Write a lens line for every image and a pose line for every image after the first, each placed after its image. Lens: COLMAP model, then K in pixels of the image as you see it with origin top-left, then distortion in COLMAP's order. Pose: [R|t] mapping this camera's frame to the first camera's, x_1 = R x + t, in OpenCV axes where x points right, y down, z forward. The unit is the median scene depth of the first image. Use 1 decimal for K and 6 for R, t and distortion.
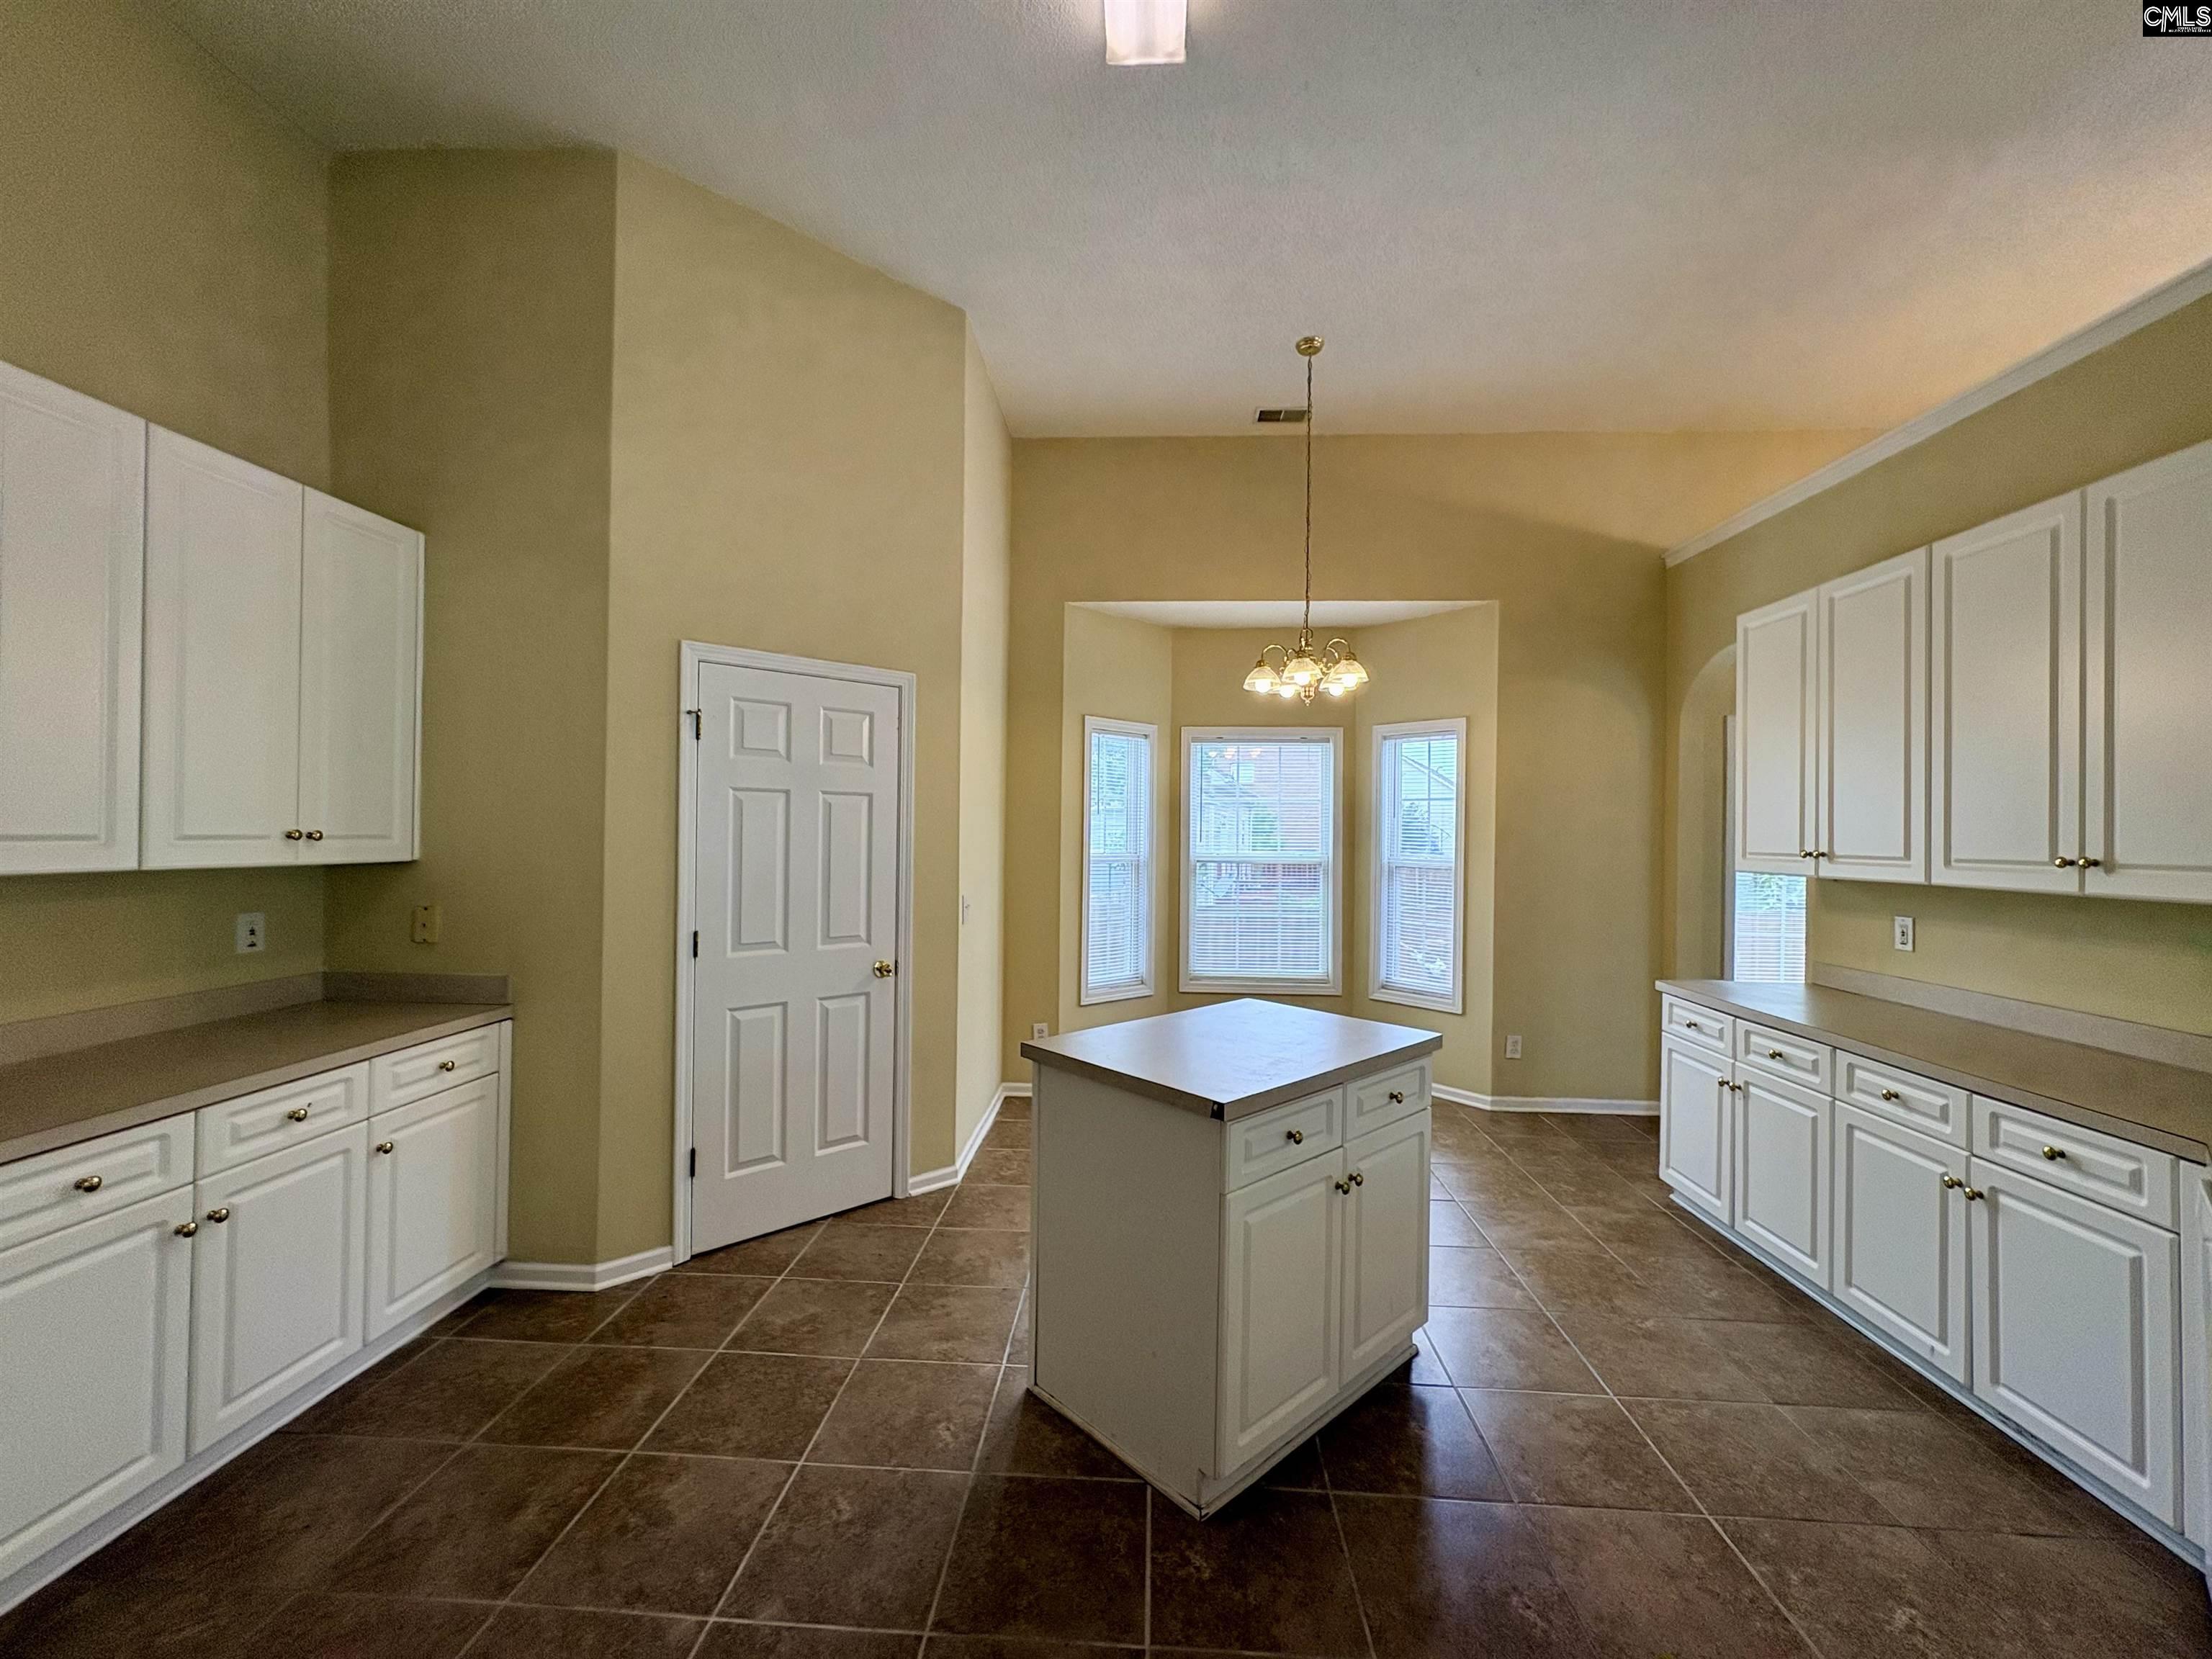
lens RADIAL K [[881.9, 0, 1108.4], [0, 881.9, 835.2], [0, 0, 1]] dist [-0.001421, 0.000782]
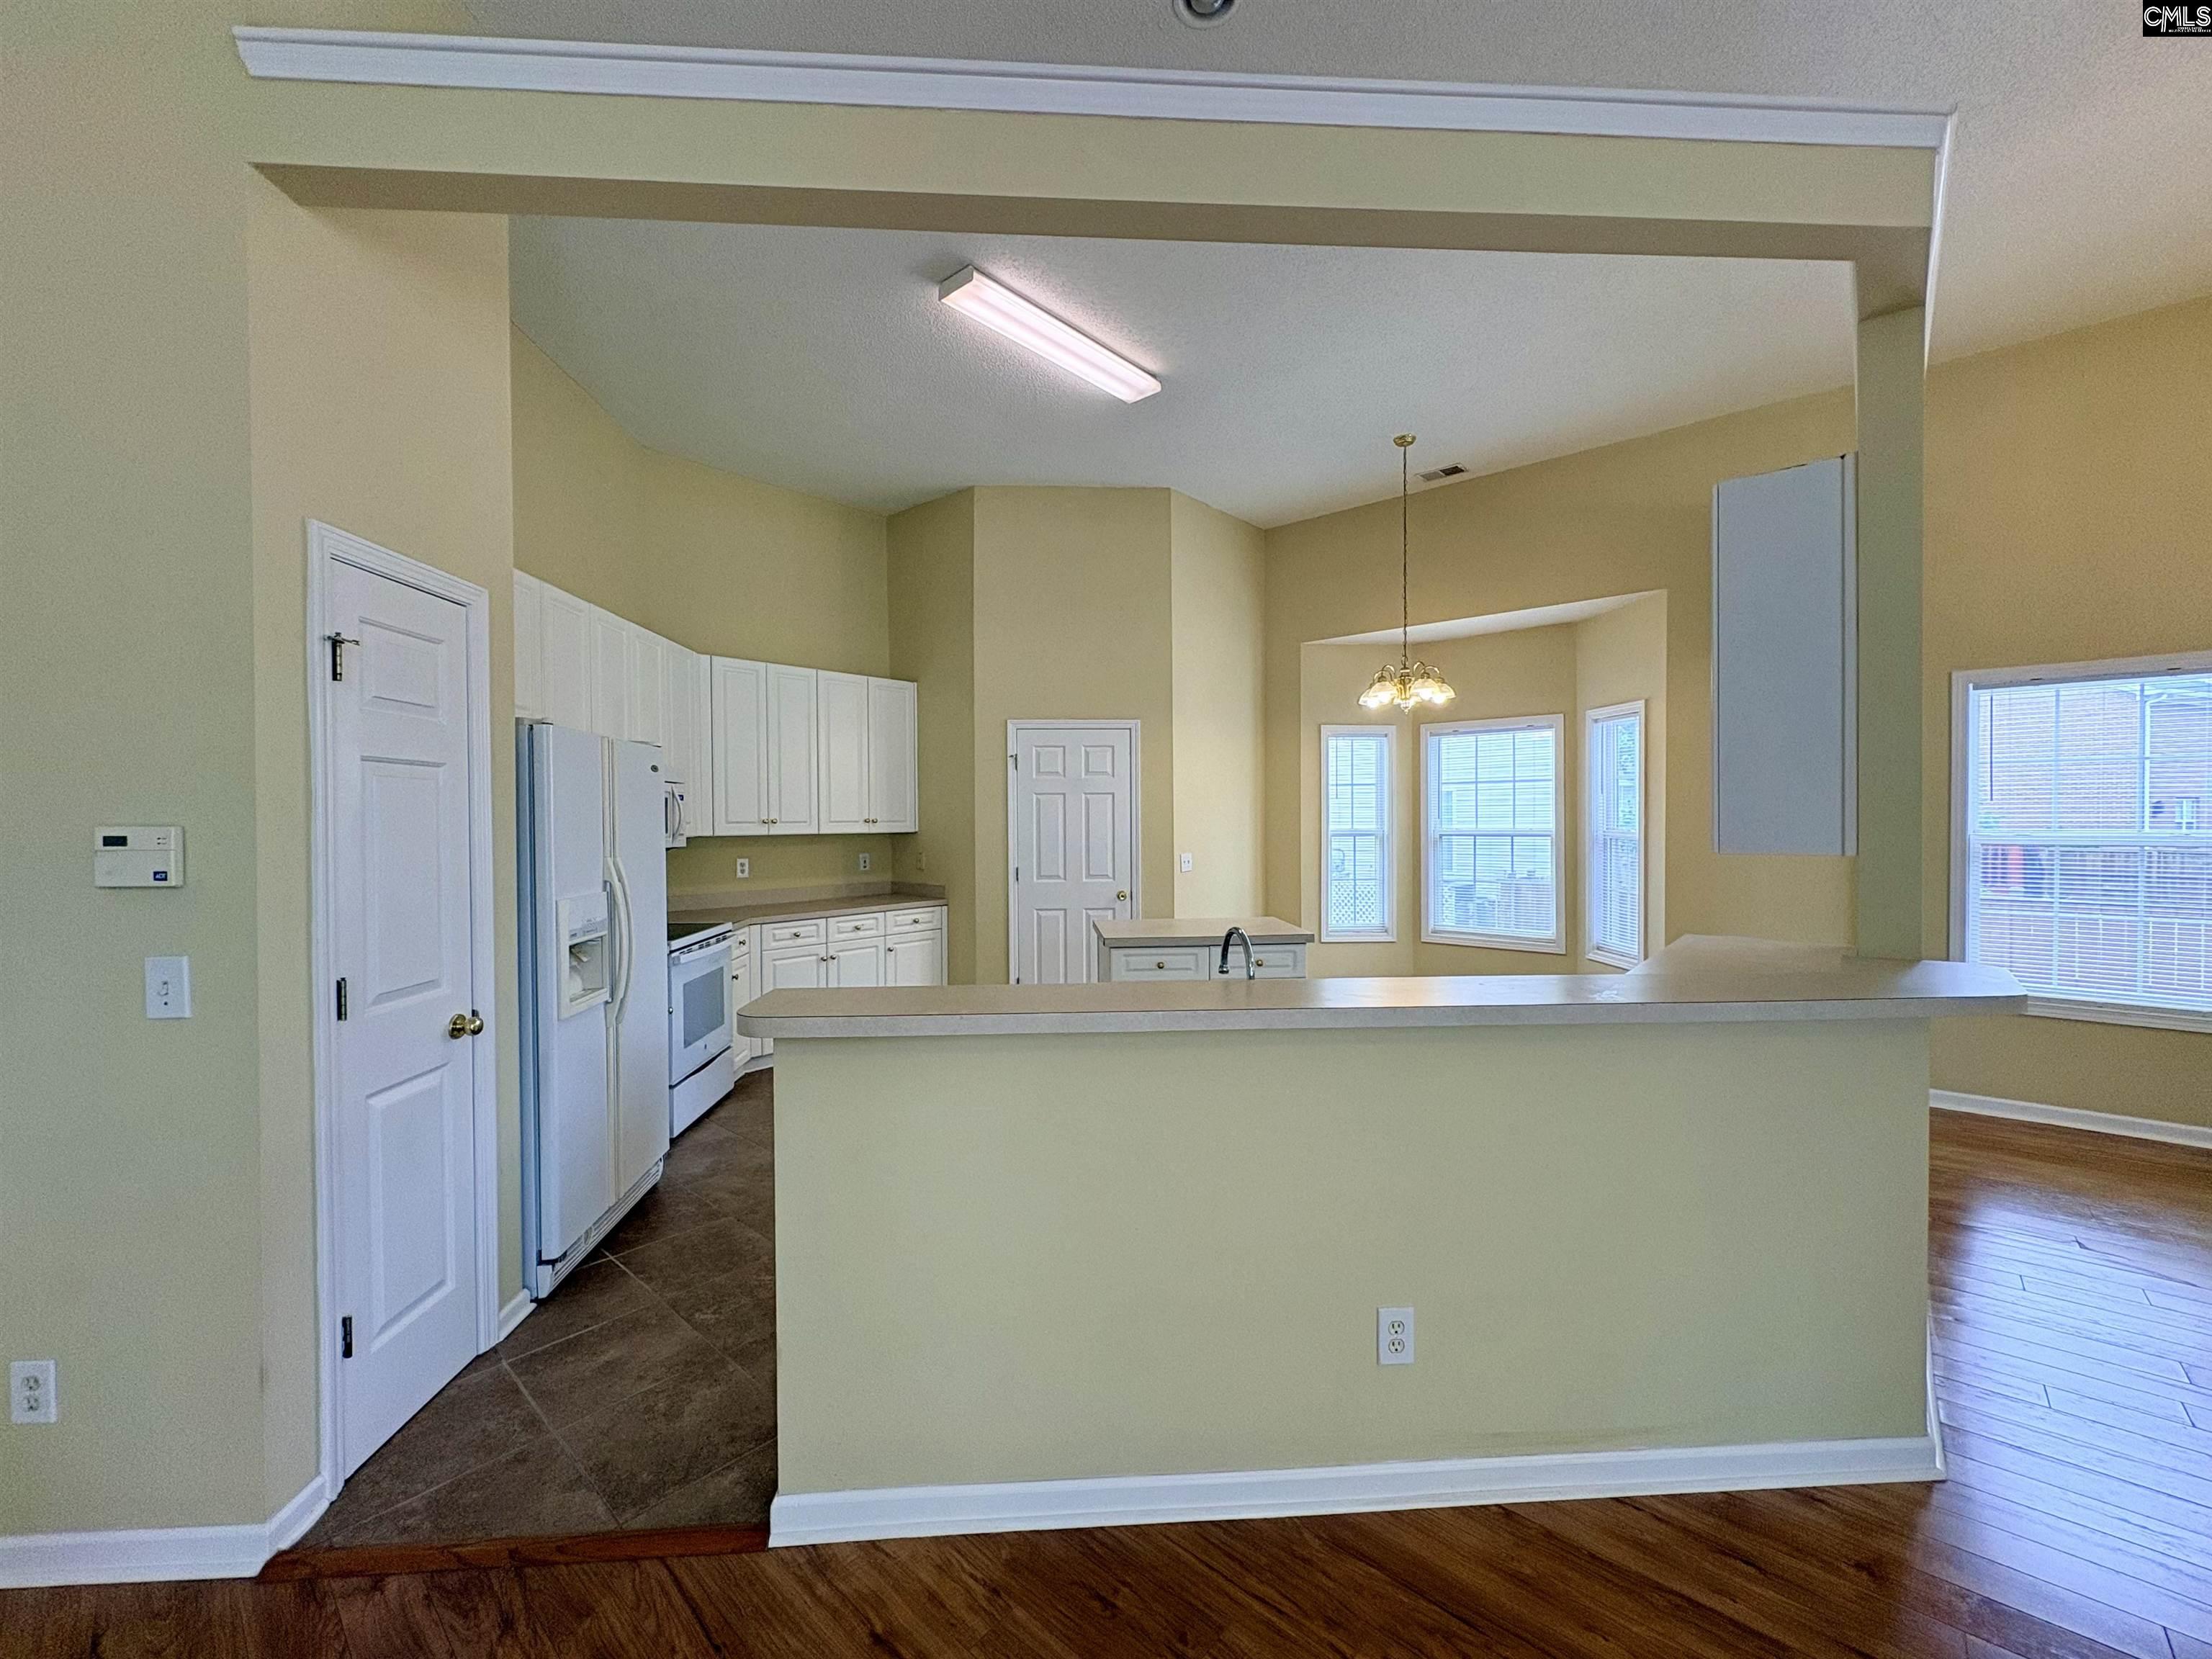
lens RADIAL K [[881.9, 0, 1107.6], [0, 881.9, 833.0], [0, 0, 1]] dist [-0.001421, 0.000782]
pose [[0.786141, -0.004543, -0.618030, 0.544394], [0.014401, 0.999836, 0.010968, 0.008111], [0.617879, -0.017522, 0.786078, -0.252428]]
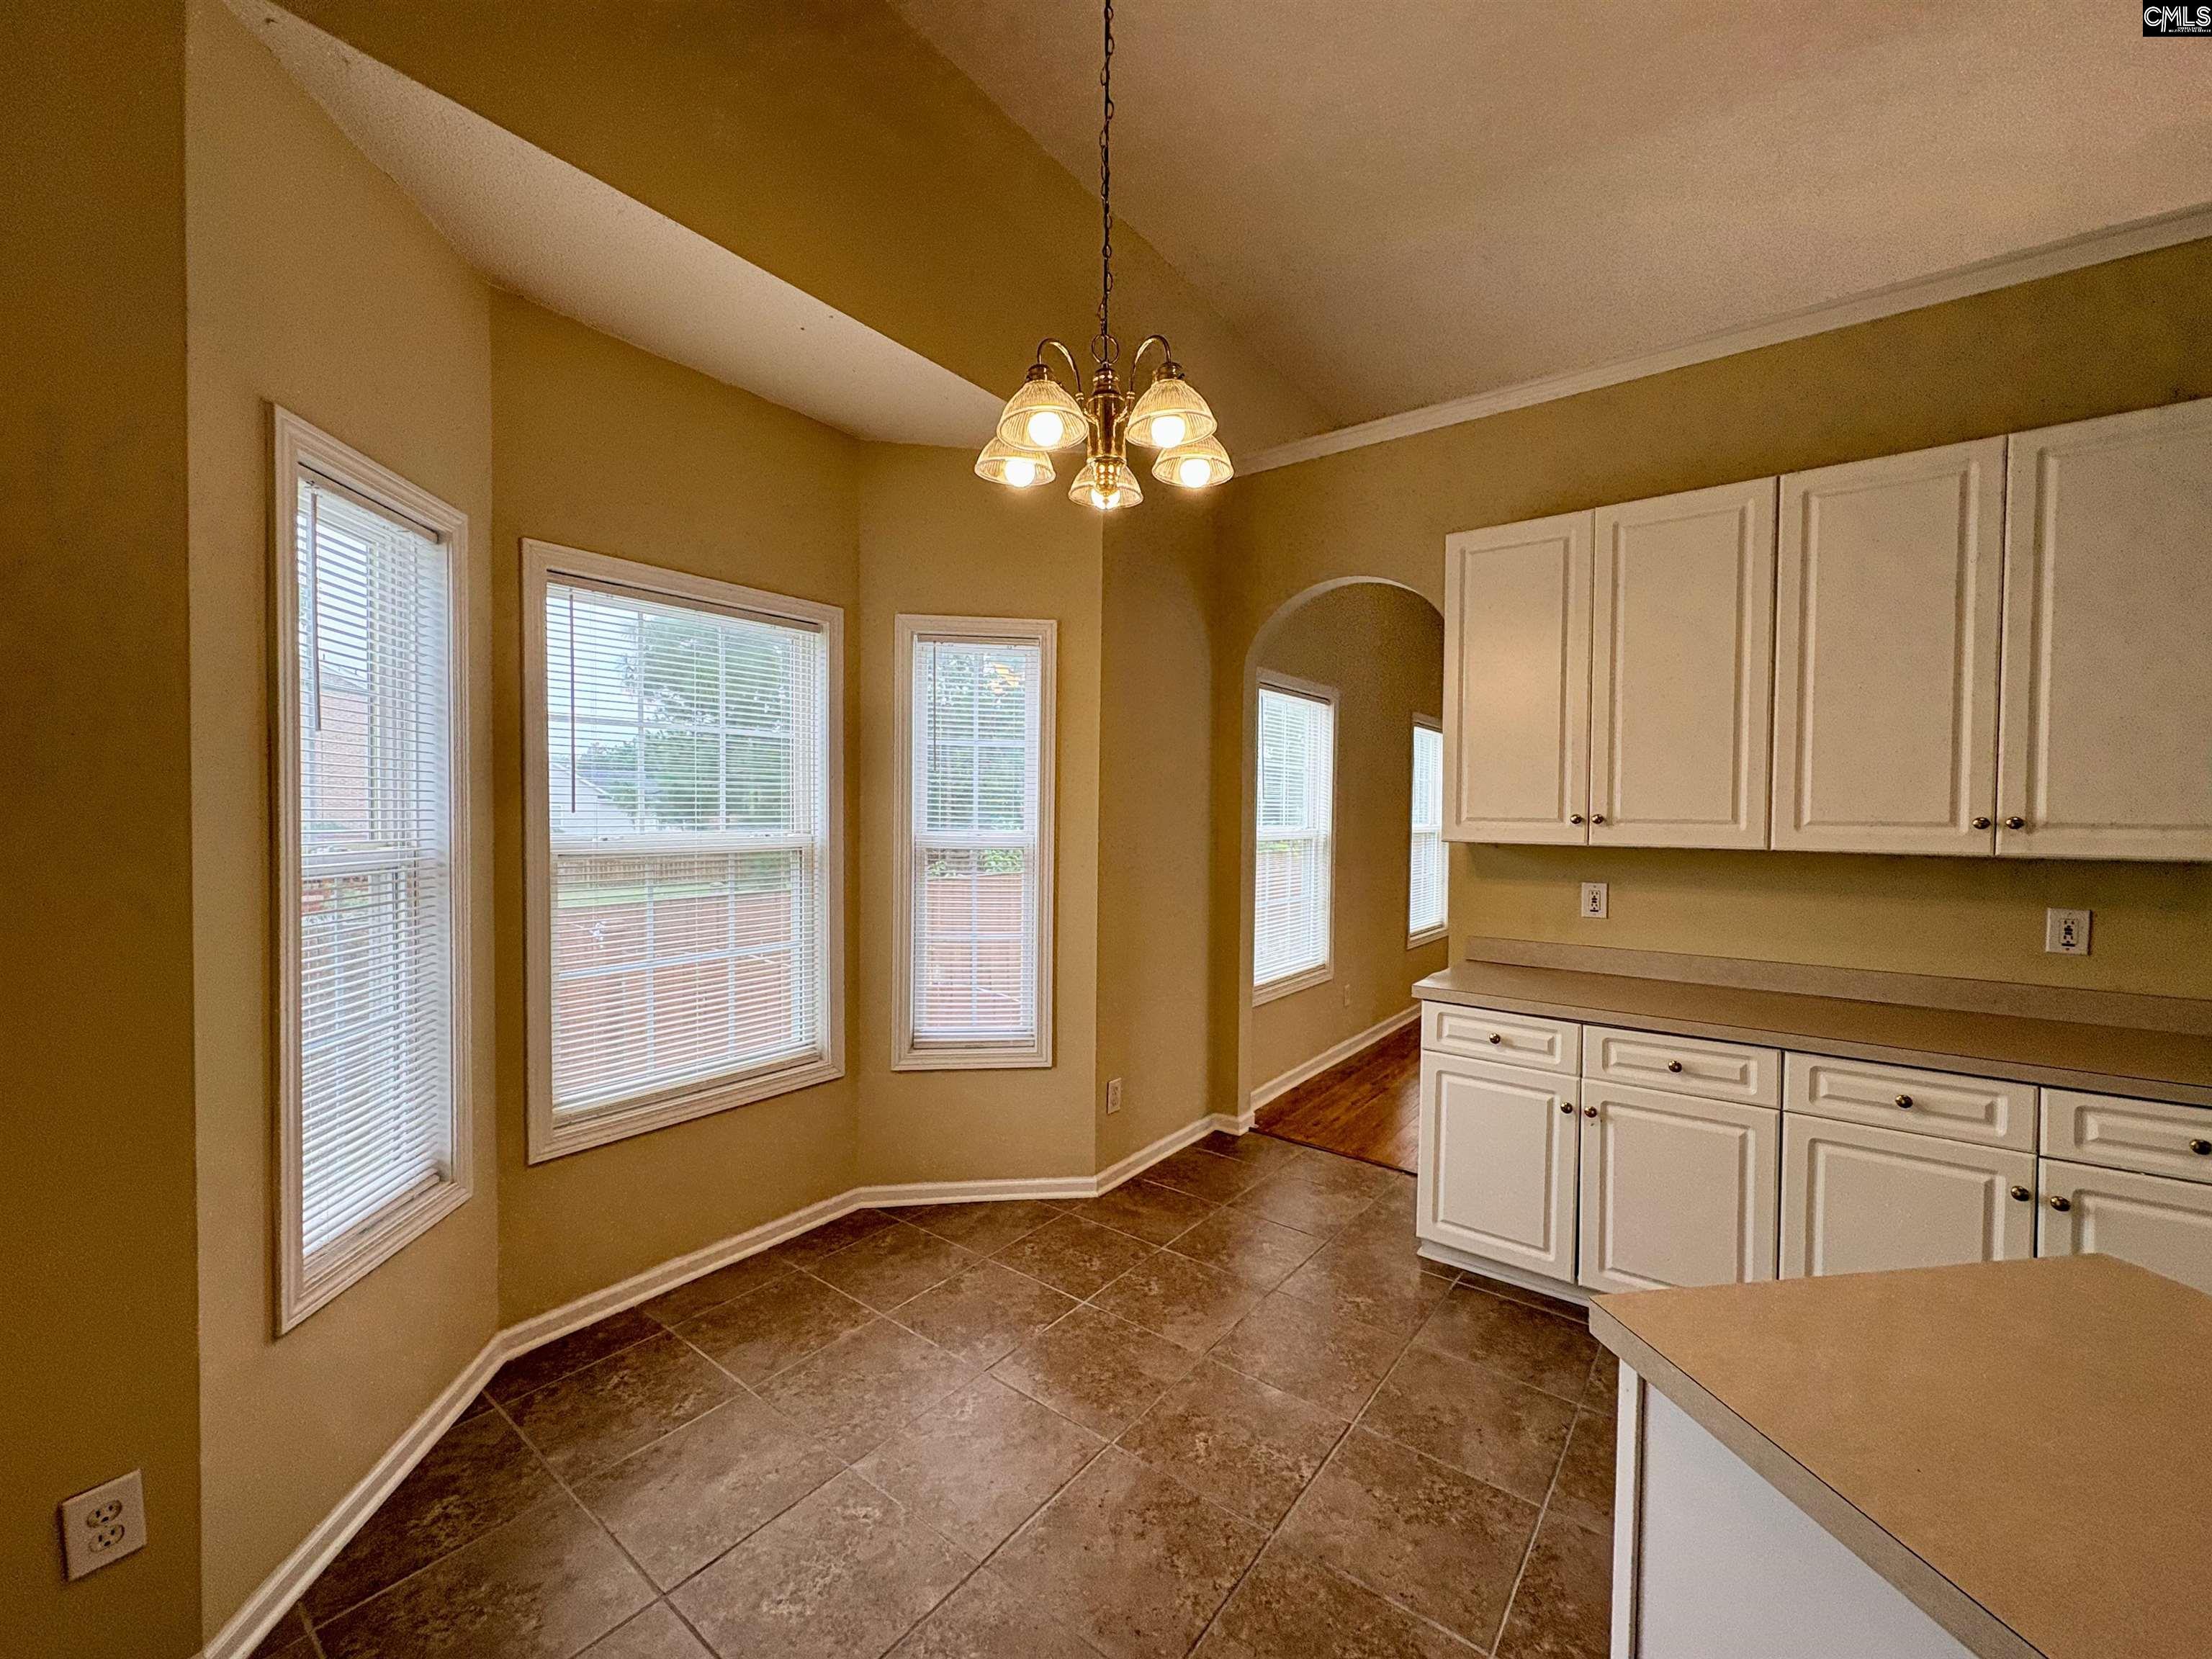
lens RADIAL K [[881.9, 0, 1092.0], [0, 881.9, 828.1], [0, 0, 1]] dist [-0.001421, 0.000782]
pose [[0.562934, -0.030622, 0.825934, -0.124410], [0.003894, 0.999401, 0.034399, 0.000920], [-0.826492, -0.016148, 0.562716, 0.594590]]
